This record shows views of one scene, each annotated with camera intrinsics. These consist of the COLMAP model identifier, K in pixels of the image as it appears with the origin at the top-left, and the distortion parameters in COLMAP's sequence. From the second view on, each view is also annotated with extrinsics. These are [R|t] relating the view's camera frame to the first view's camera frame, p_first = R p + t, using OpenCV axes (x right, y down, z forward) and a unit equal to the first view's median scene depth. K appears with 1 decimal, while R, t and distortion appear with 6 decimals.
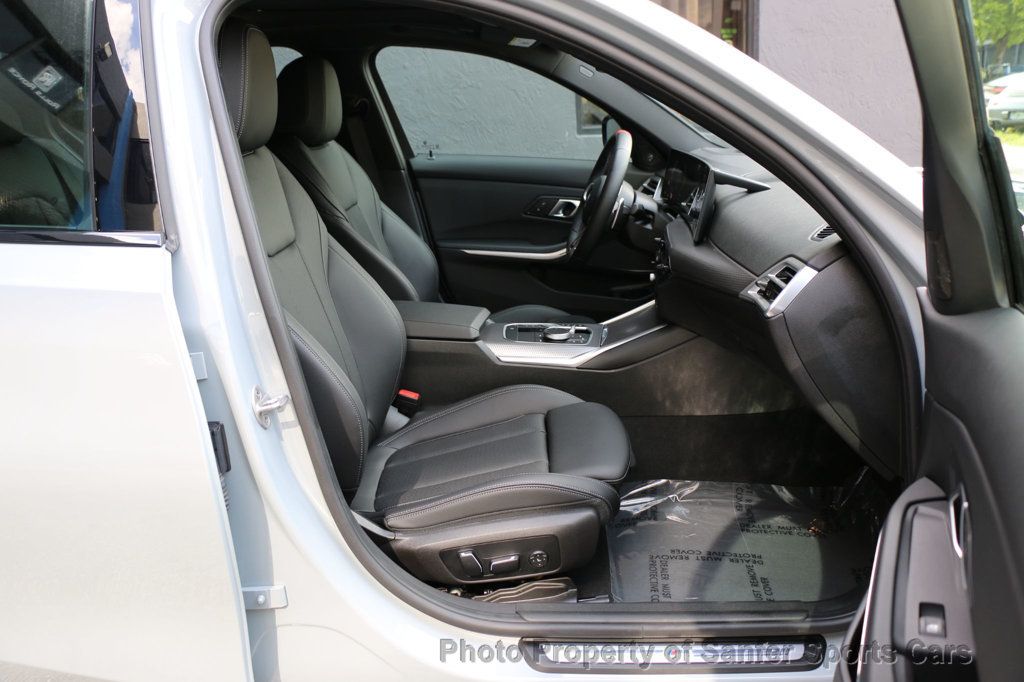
lens RADIAL K [[831.9, 0, 512.0], [0, 831.9, 341.0], [0, 0, 1]] dist [-0.189021, 0.166219]
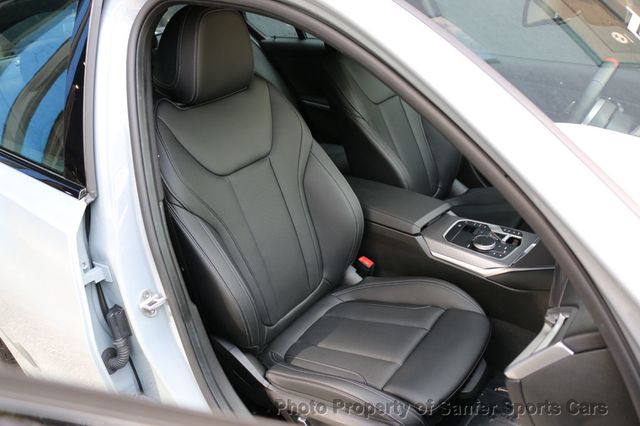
lens RADIAL K [[520.0, 0, 320.0], [0, 520.0, 213.0], [0, 0, 1]] dist [-0.189021, 0.166219]
pose [[0.787073, 0.224843, -0.574424, 0.298832], [-0.089197, 0.962902, 0.254685, -0.231499], [0.610377, -0.149219, 0.777929, 0.316388]]
